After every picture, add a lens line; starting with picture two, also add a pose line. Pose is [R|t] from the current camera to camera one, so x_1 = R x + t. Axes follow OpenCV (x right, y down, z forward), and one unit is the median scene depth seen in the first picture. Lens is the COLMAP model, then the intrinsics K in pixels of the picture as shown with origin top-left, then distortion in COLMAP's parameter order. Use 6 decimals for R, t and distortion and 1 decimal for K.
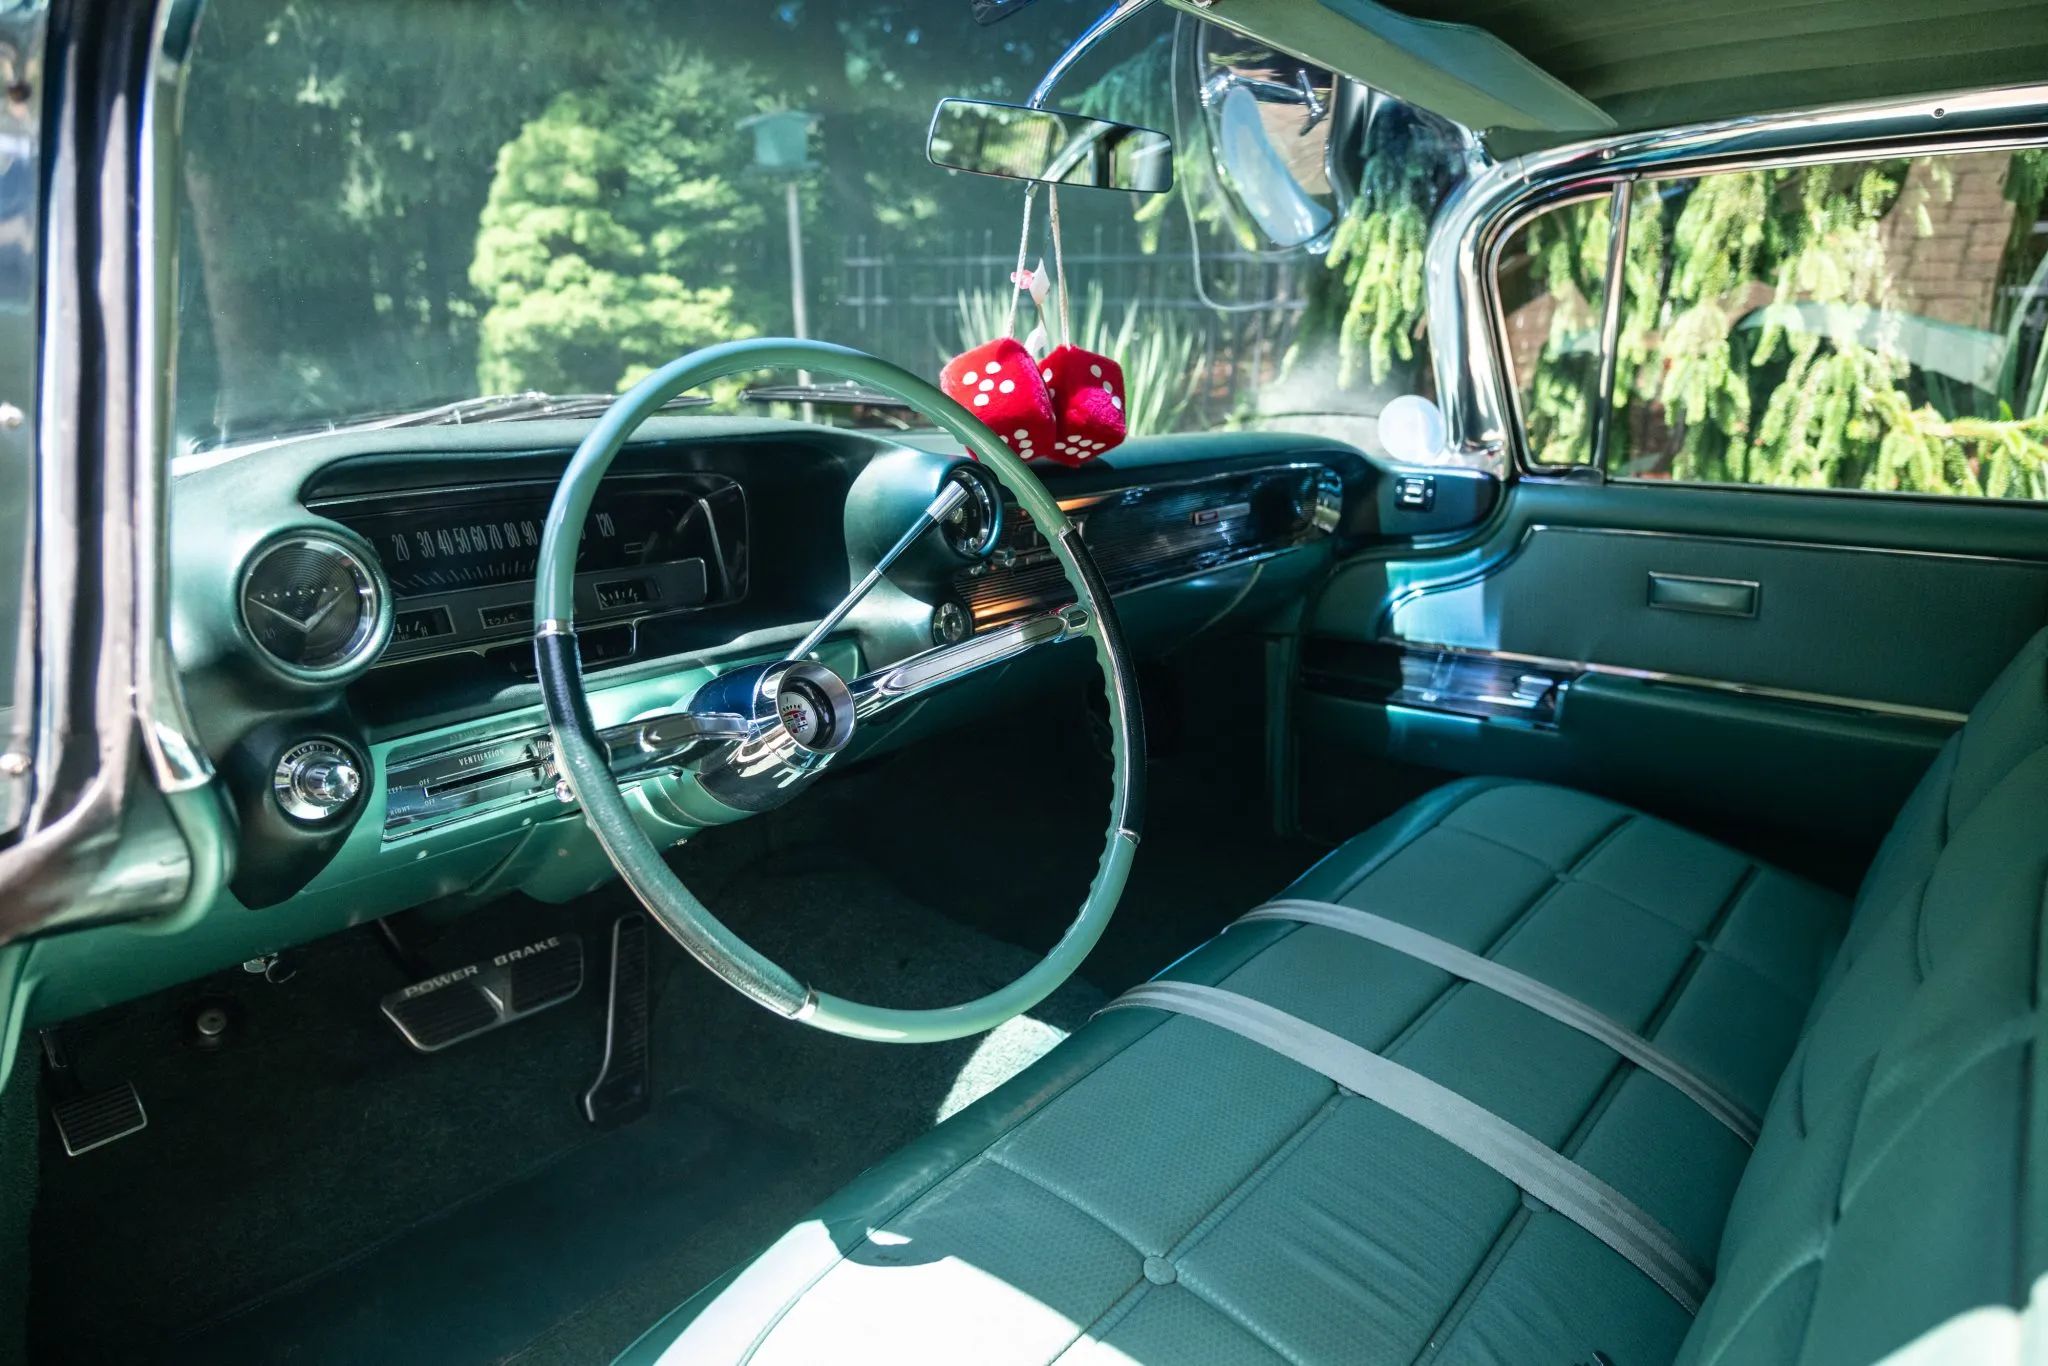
lens RADIAL K [[1318.2, 0, 1031.6], [0, 1318.2, 690.2], [0, 0, 1]] dist [0.001367, -0.000935]
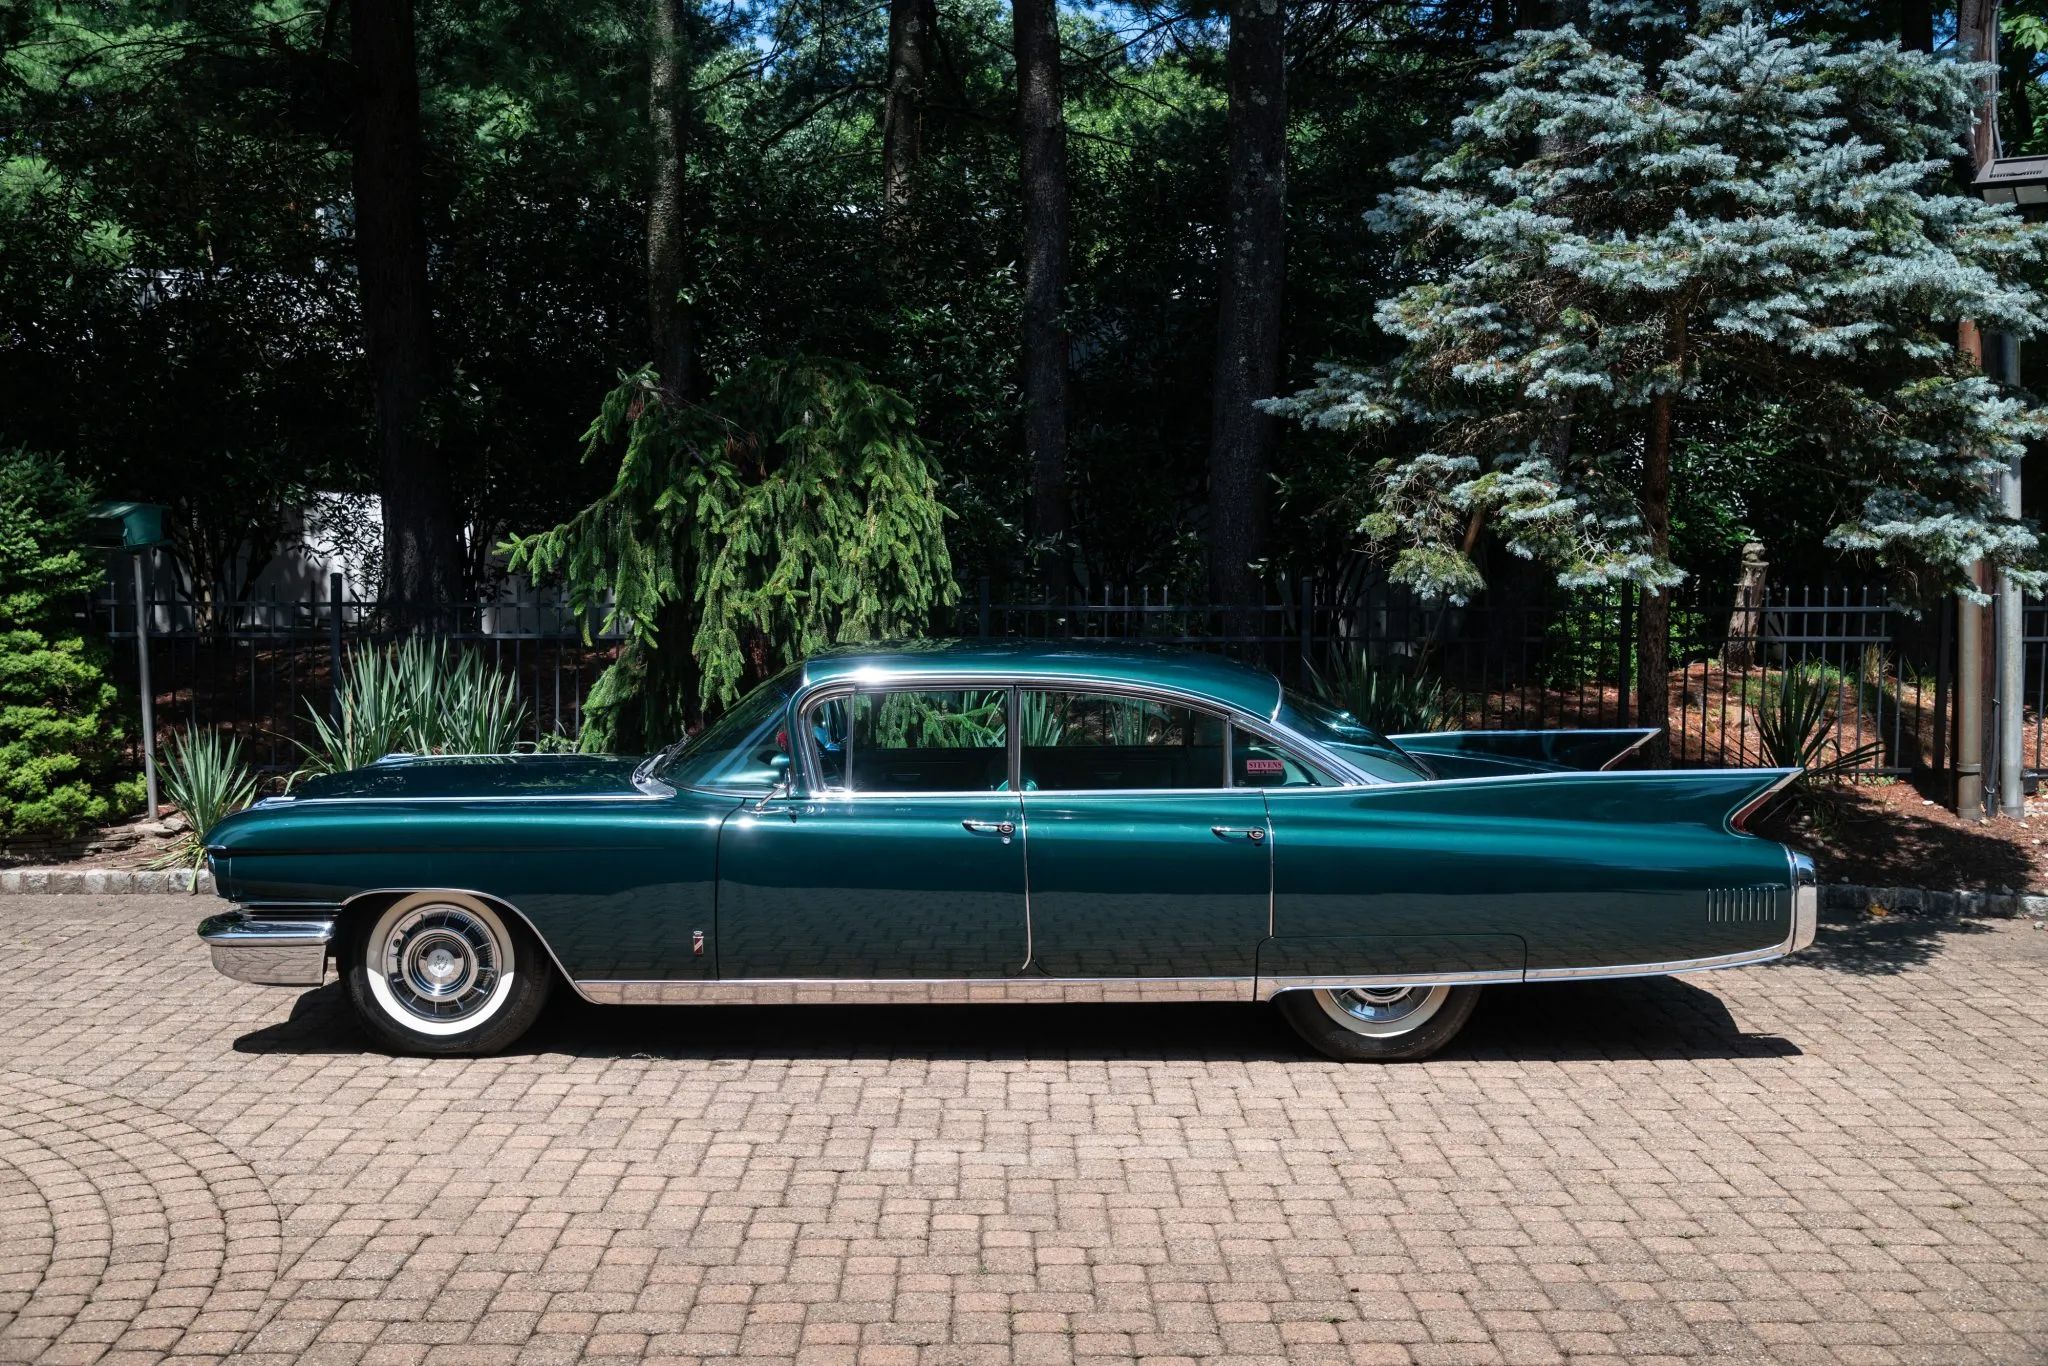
lens RADIAL K [[2160.4, 0, 1024.3], [0, 2160.4, 690.3], [0, 0, 1]] dist [-0.016959, 0.000000]
pose [[0.777264, -0.048073, 0.627336, -1.701811], [0.165903, 0.977449, -0.130650, 0.302216], [-0.606908, 0.205626, 0.767711, -2.183153]]
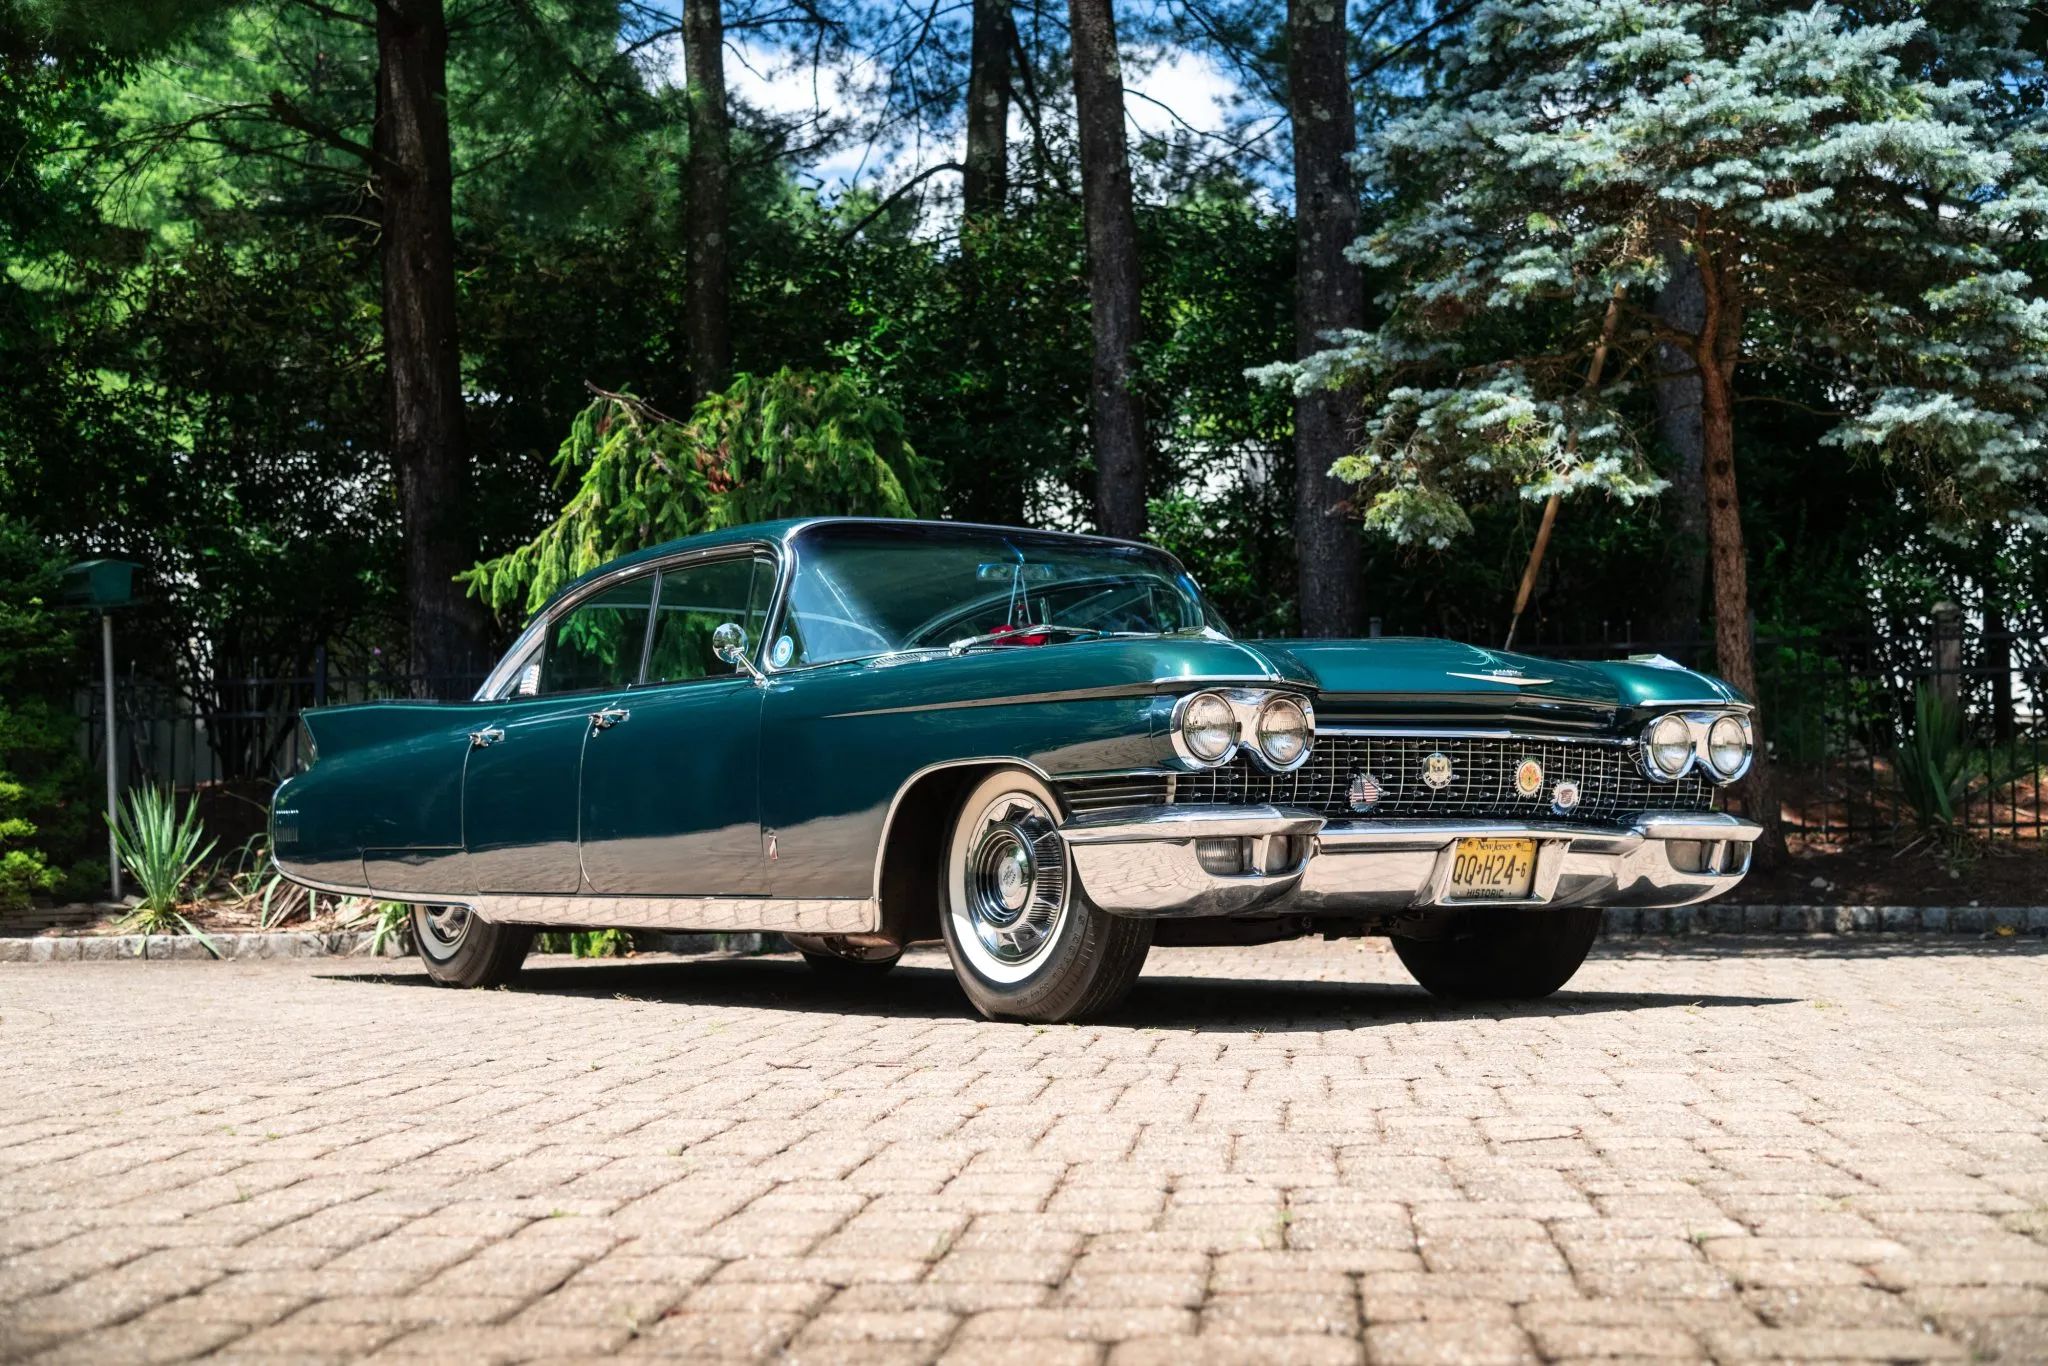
lens RADIAL K [[2614.8, 0, 1021.5], [0, 2614.8, 688.1], [0, 0, 1]] dist [-0.015913, 0.000000]
pose [[0.847578, 0.016719, 0.530408, -1.514709], [0.159841, 0.945043, -0.285210, 0.991785], [-0.506027, 0.326519, 0.798325, -2.623111]]
